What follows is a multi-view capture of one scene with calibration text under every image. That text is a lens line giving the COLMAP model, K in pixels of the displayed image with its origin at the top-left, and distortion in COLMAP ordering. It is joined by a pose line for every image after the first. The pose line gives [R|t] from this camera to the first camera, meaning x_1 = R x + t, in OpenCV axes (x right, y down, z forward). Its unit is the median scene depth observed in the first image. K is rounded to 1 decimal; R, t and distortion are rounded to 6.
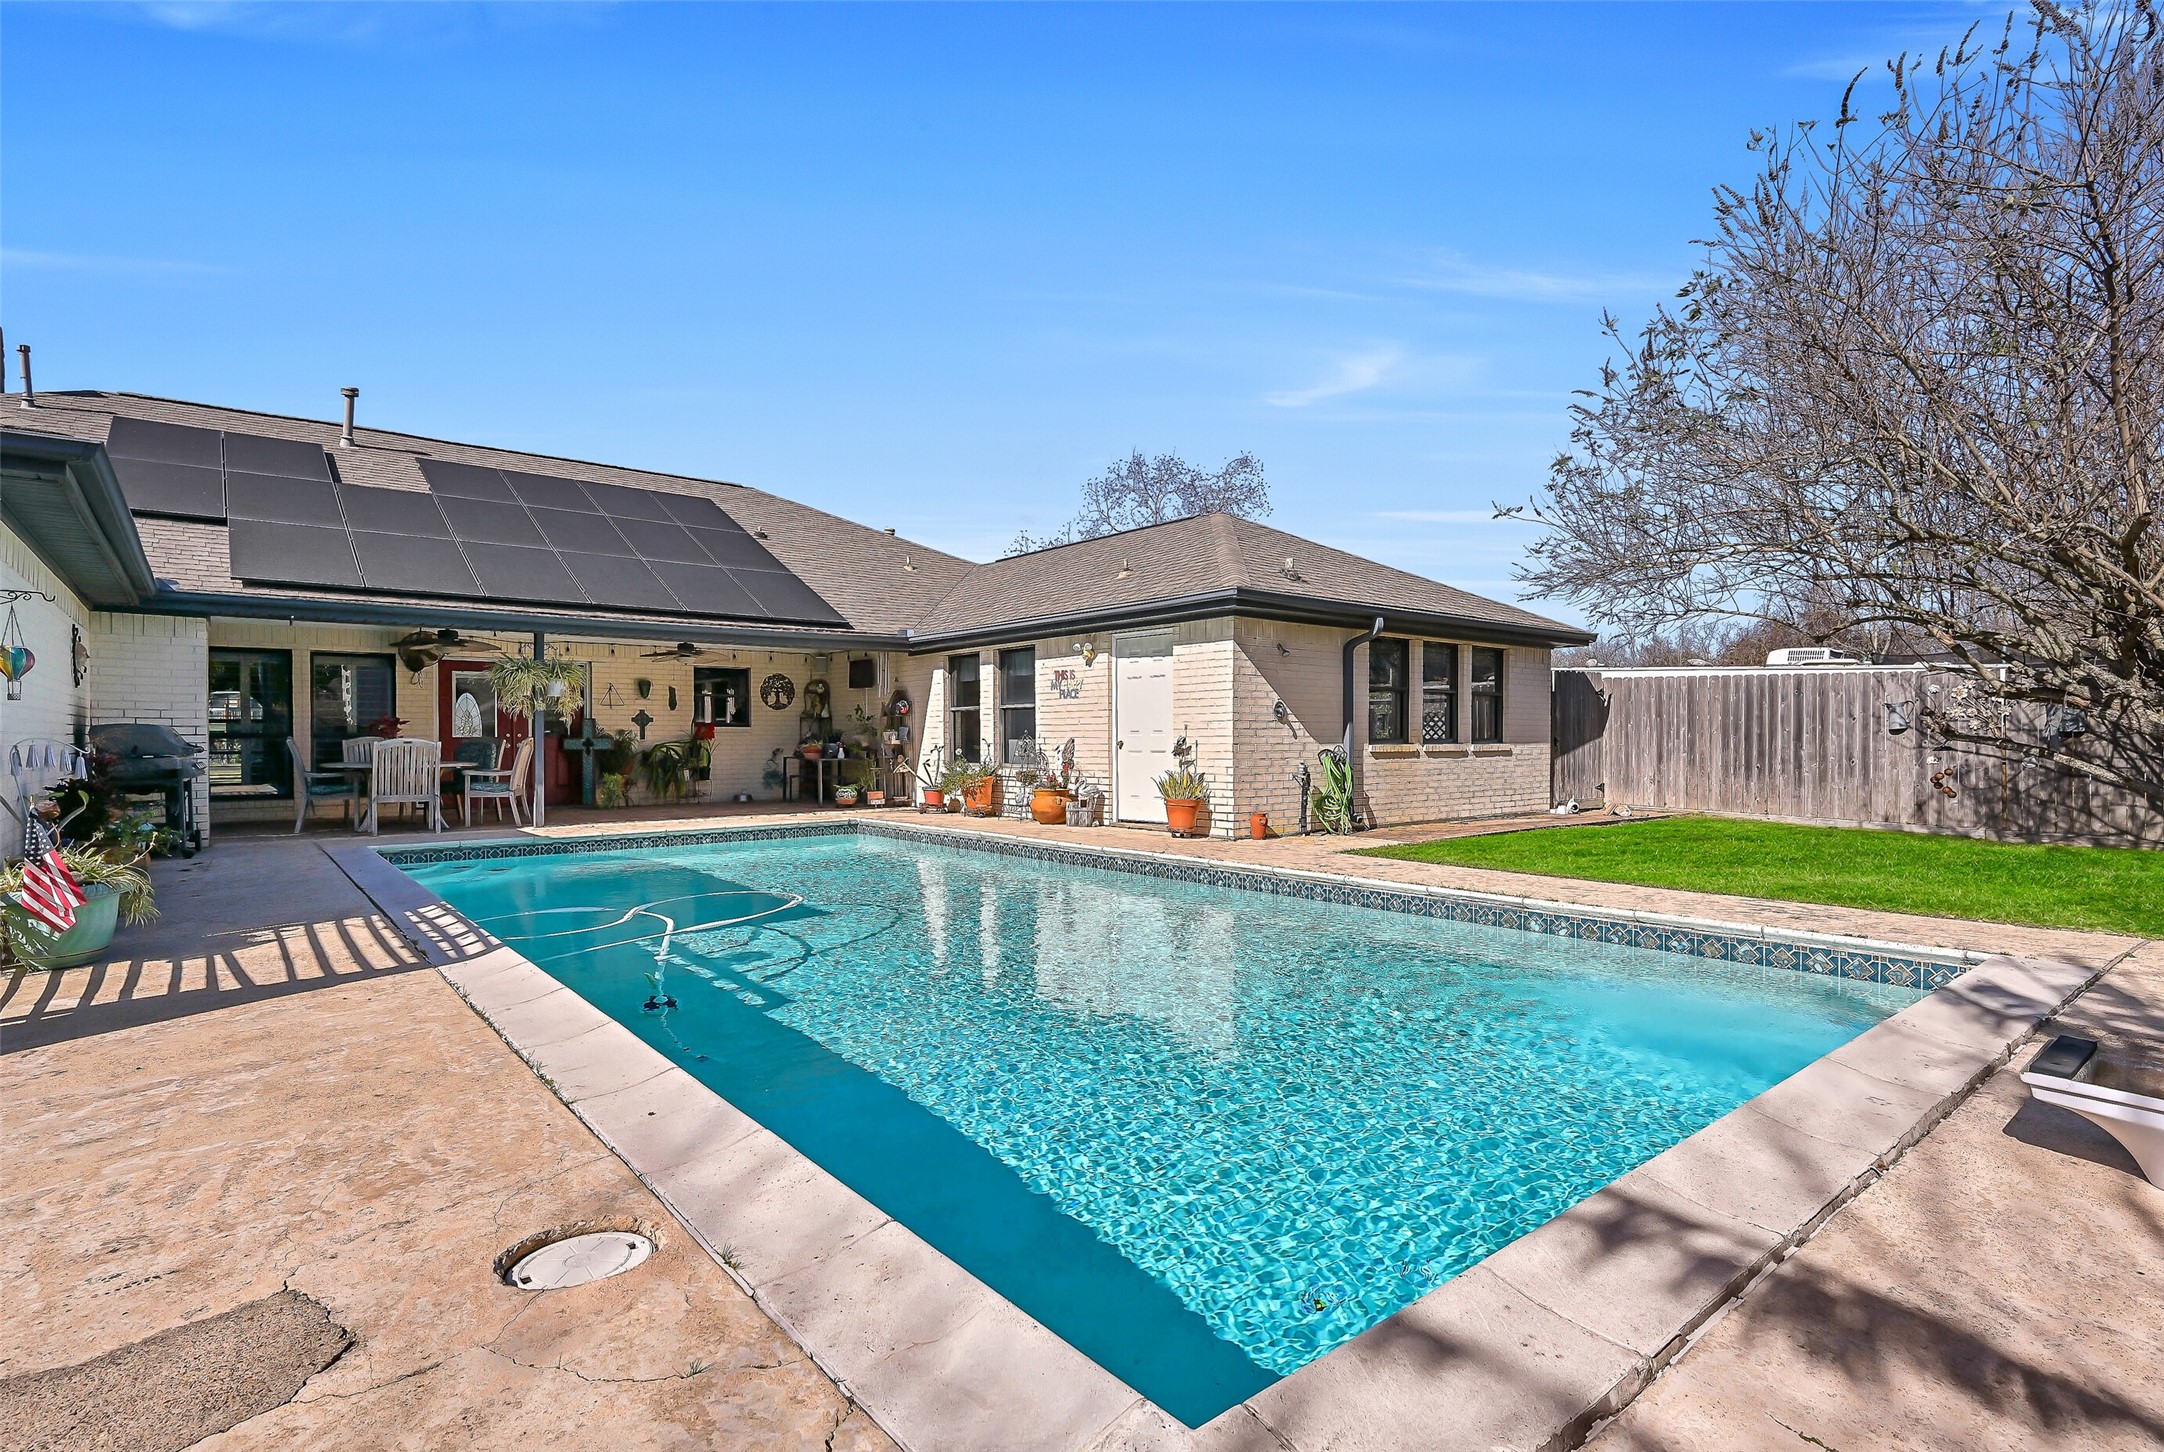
lens RADIAL K [[1054.7, 0, 1073.7], [0, 1054.7, 745.0], [0, 0, 1]] dist [-0.004241, 0.000460]
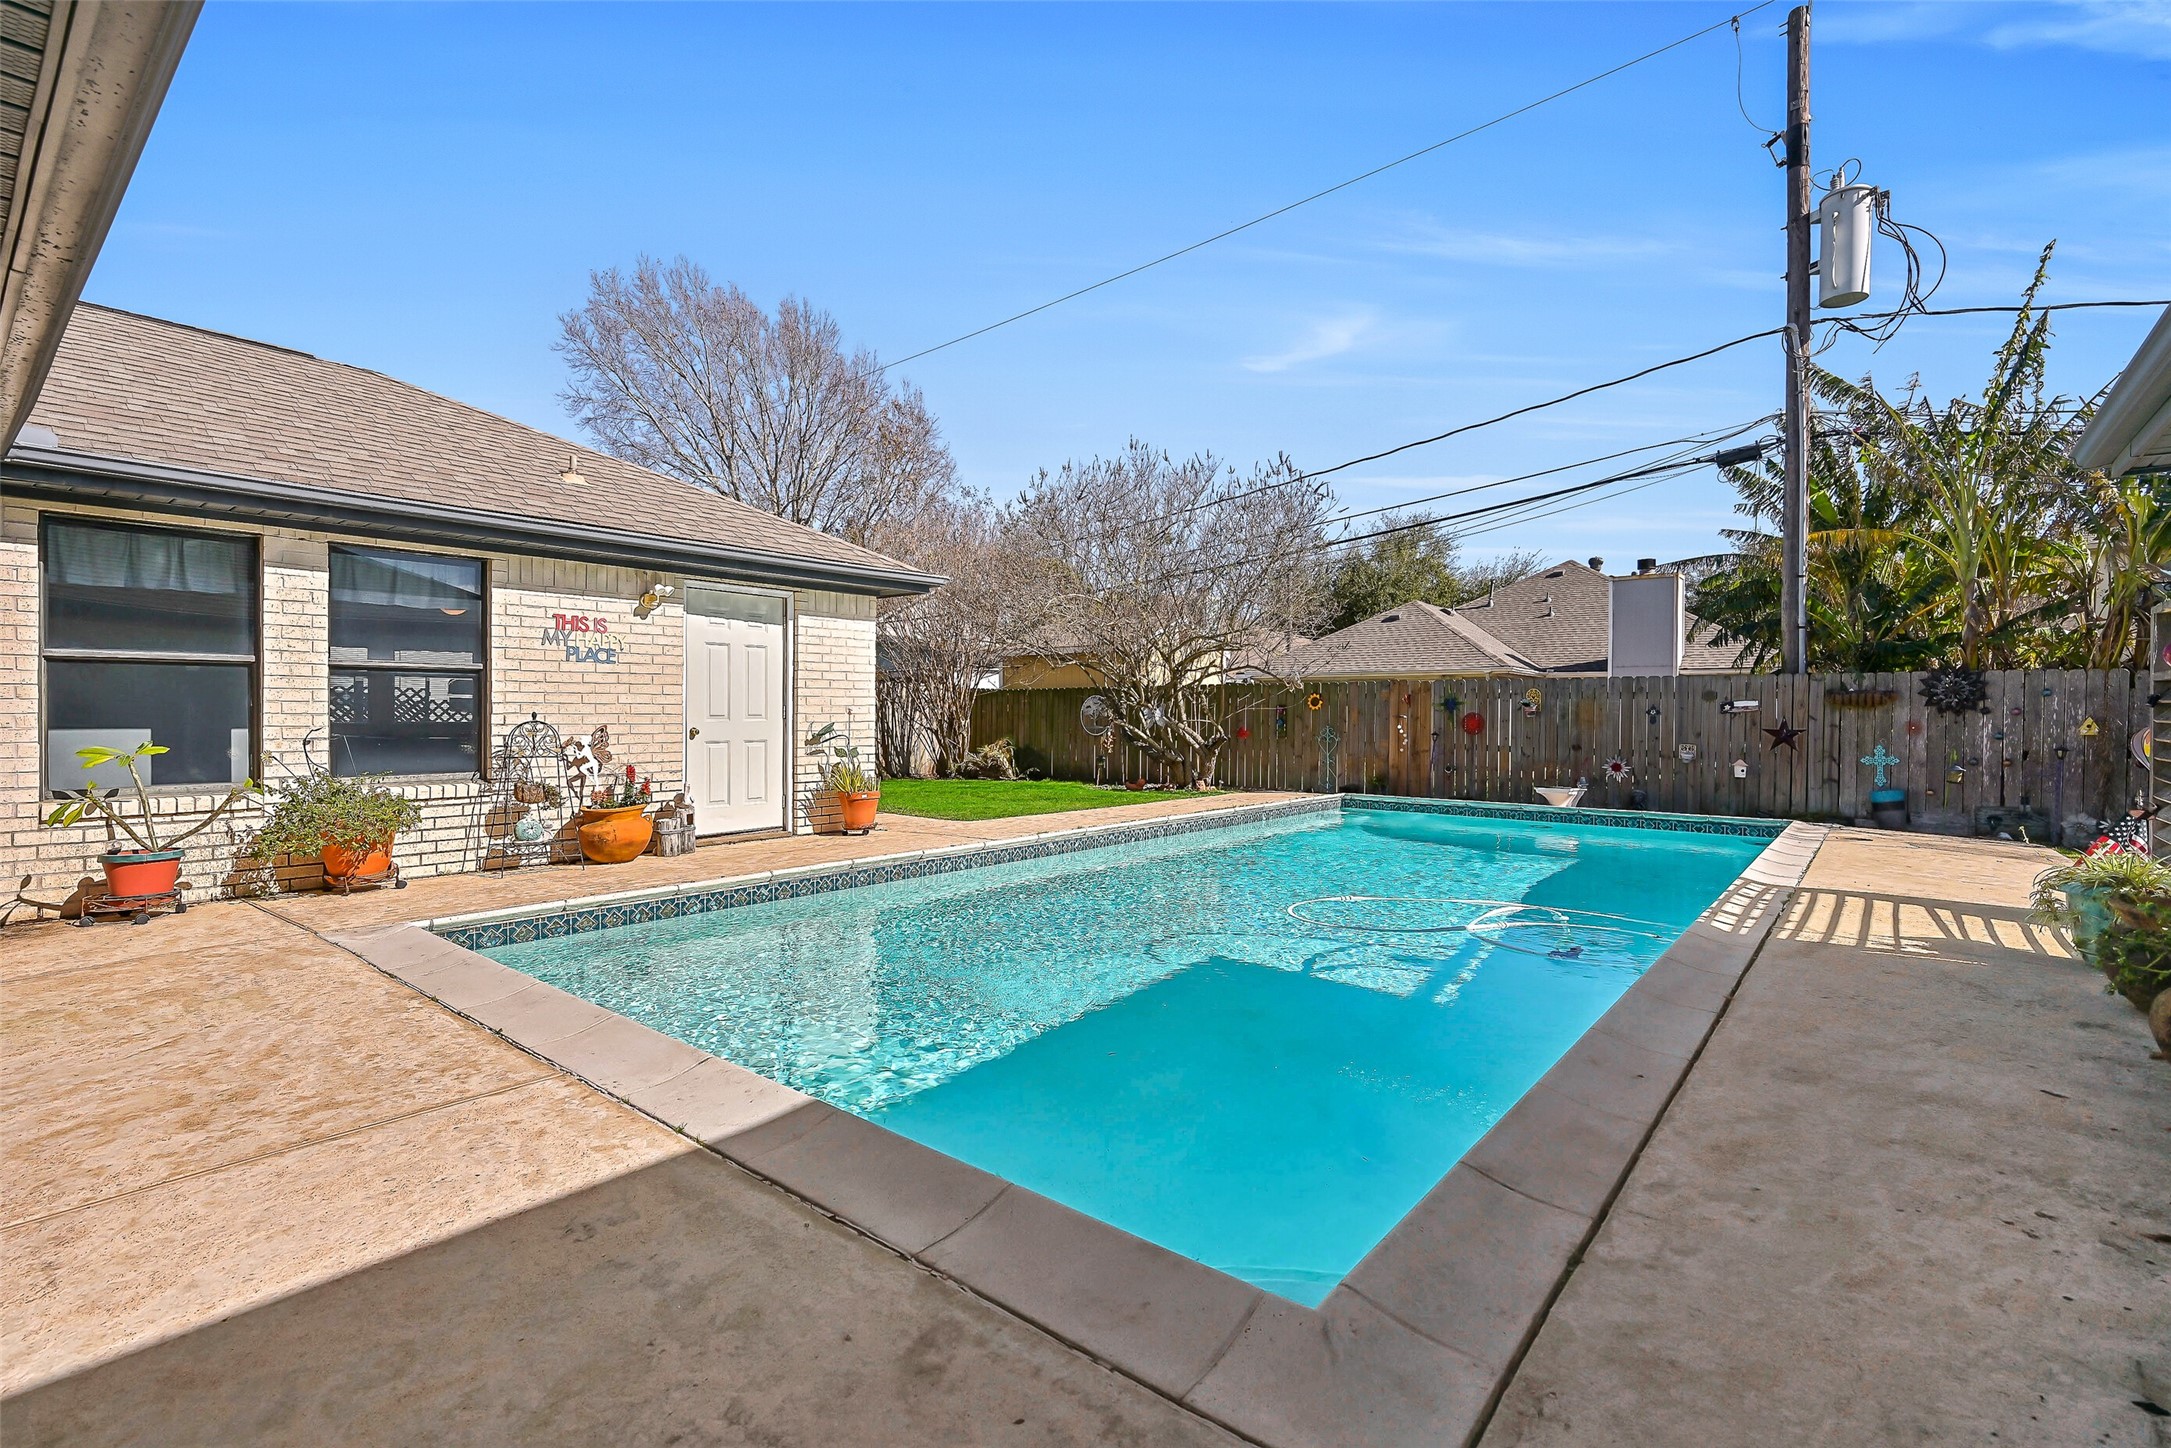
lens RADIAL K [[984.4, 0, 1095.3], [0, 984.4, 719.2], [0, 0, 1]] dist [0.003568, 0.000944]
pose [[-0.203990, -0.006355, 0.978952, -0.616798], [0.001709, 0.999975, 0.006848, -0.012779], [-0.978971, 0.003070, -0.203974, 0.787880]]
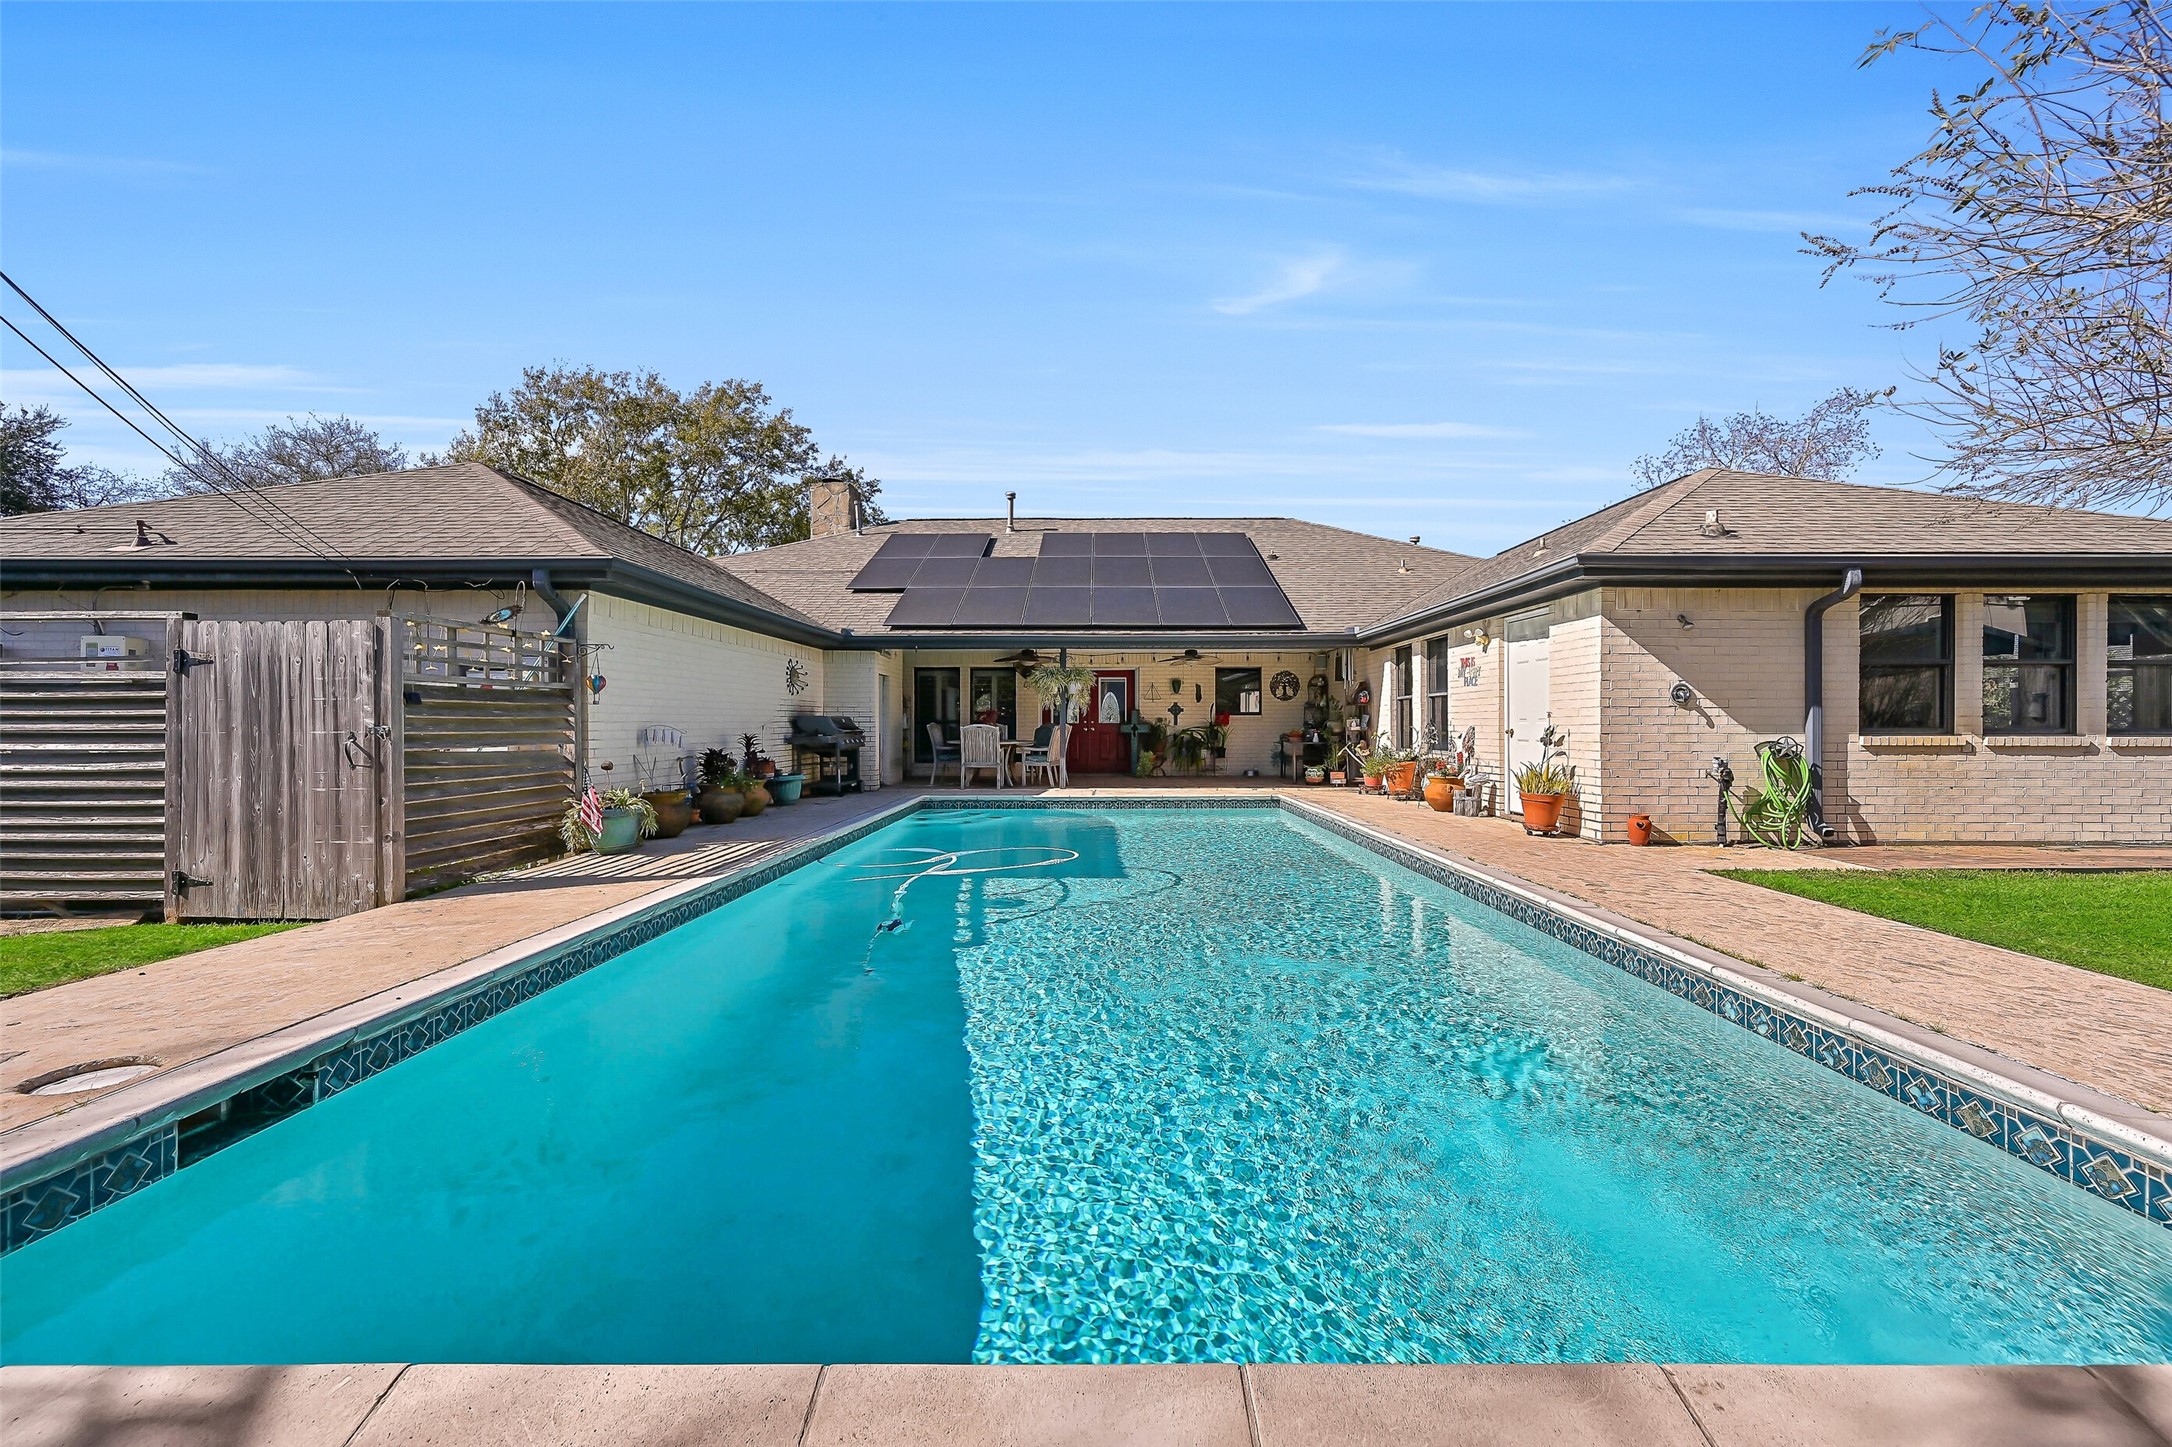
lens RADIAL K [[852.4, 0, 1094.4], [0, 852.4, 718.7], [0, 0, 1]] dist [-0.003016, 0.000744]
pose [[0.775400, -0.001617, -0.631468, 0.217243], [-0.005767, 0.999937, -0.009642, -0.003334], [0.631444, 0.011118, 0.775342, 0.149195]]
